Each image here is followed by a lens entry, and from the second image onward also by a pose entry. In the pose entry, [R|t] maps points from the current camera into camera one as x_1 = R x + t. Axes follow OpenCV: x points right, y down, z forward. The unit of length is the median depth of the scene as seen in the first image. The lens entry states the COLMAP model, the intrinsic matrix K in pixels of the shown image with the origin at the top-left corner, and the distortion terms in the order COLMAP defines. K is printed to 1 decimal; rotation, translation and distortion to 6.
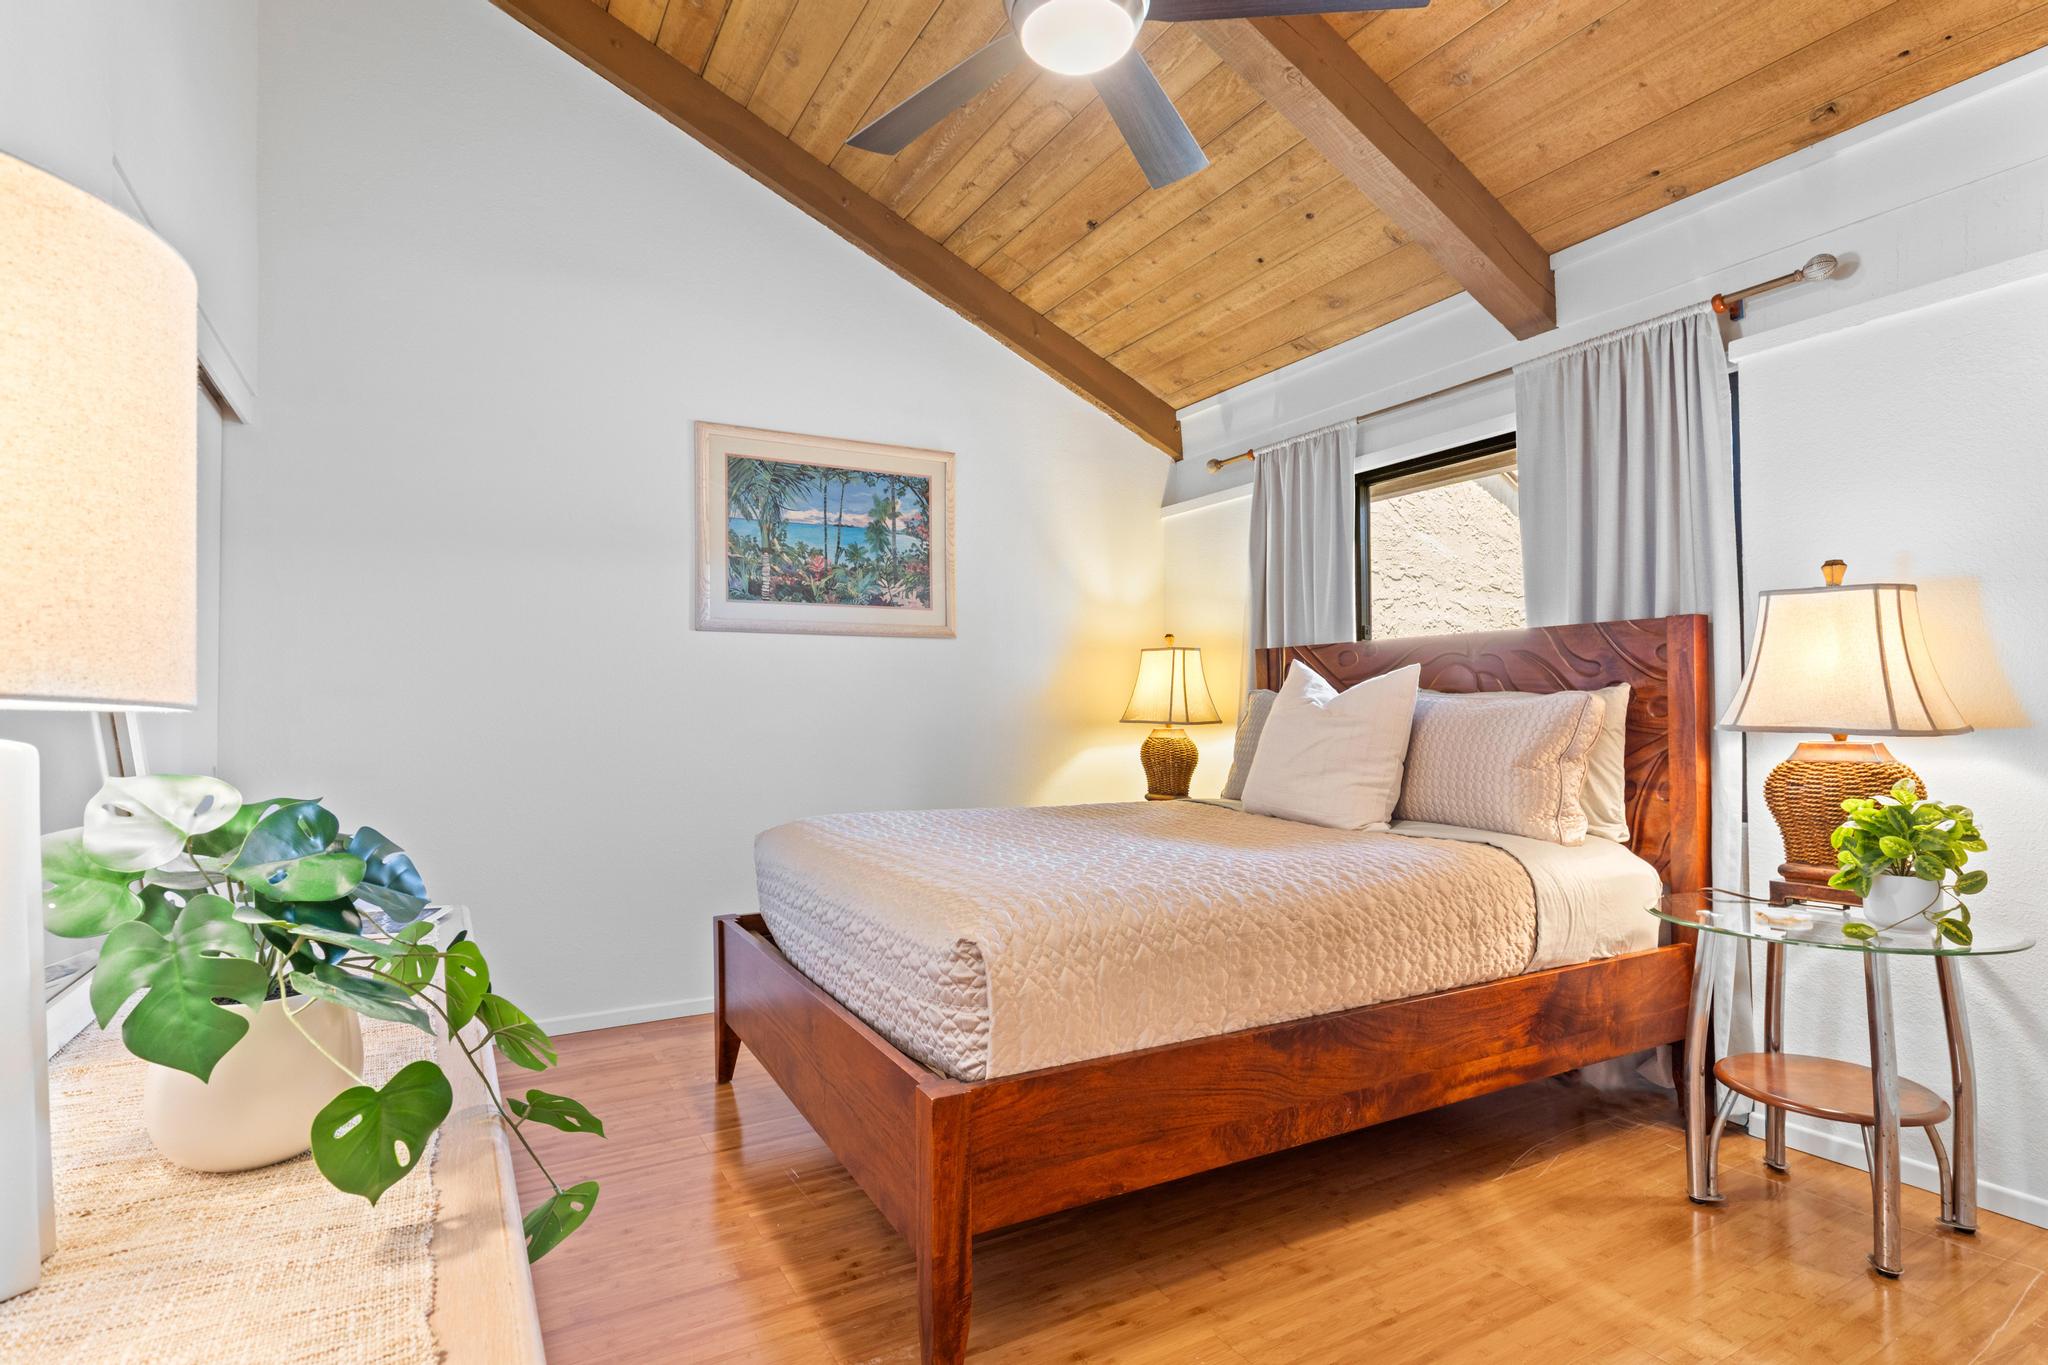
lens RADIAL K [[1011.3, 0, 1013.6], [0, 1011.3, 690.2], [0, 0, 1]] dist [-0.001925, 0.000156]
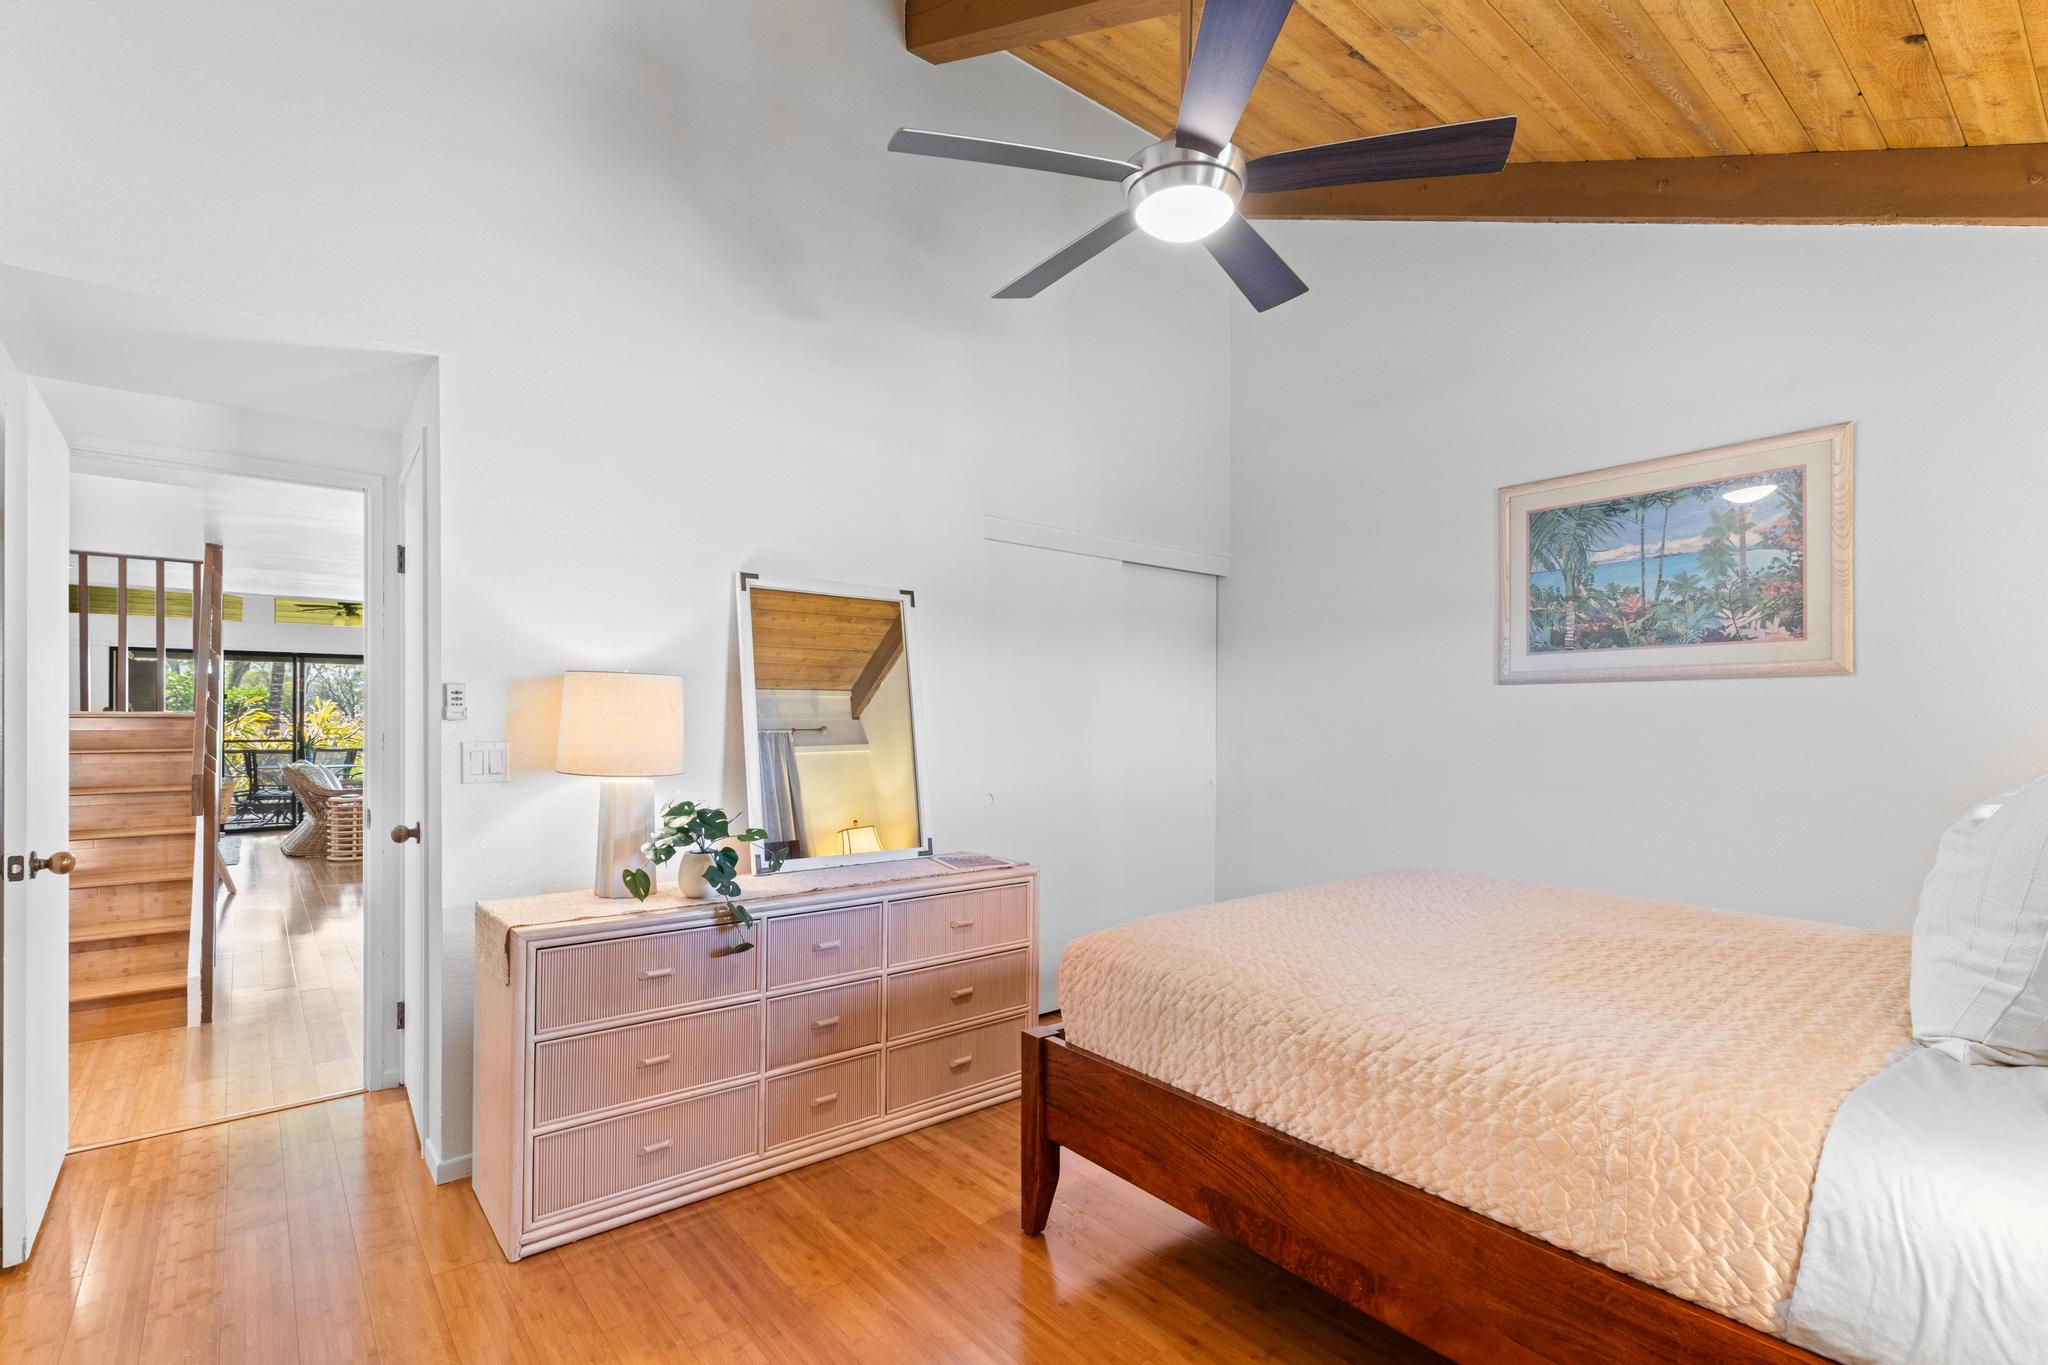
lens RADIAL K [[933.2, 0, 1009.8], [0, 933.2, 718.5], [0, 0, 1]] dist [0.003675, -0.000076]
pose [[0.173866, 0.003274, -0.984764, 0.741695], [0.014889, 0.999871, 0.005953, -0.047872], [0.984657, -0.015698, 0.173795, 0.411003]]
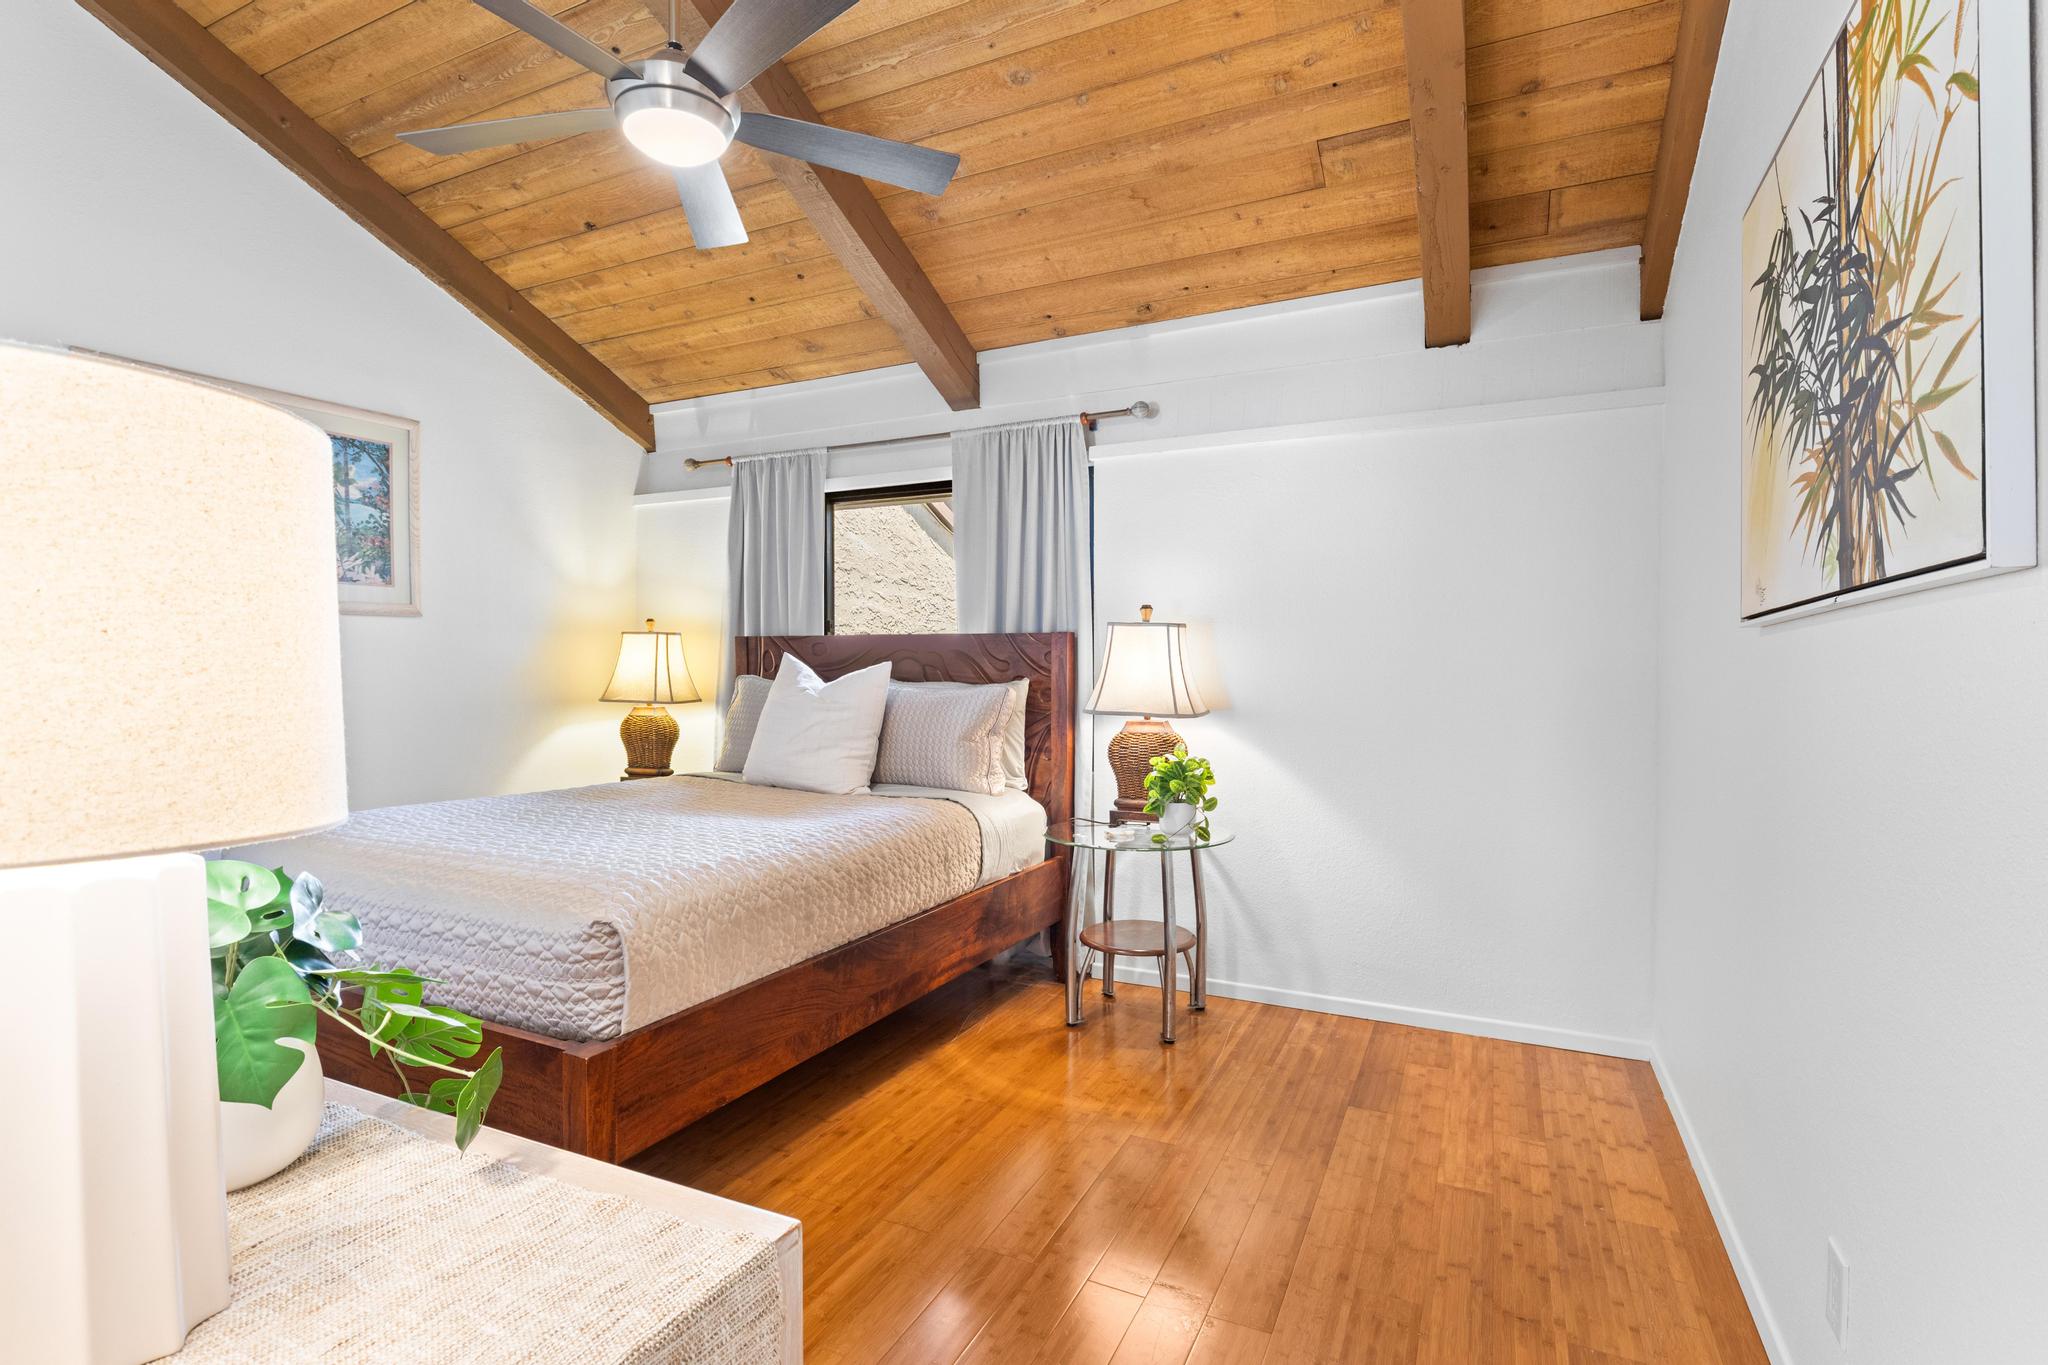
lens RADIAL K [[981.5, 0, 1006.4], [0, 981.5, 678.6], [0, 0, 1]] dist [0.001078, -0.000177]
pose [[0.828538, -0.004284, 0.559916, -0.174740], [-0.015490, 0.999413, 0.030567, -0.044654], [-0.559718, -0.033999, 0.827985, -0.114310]]
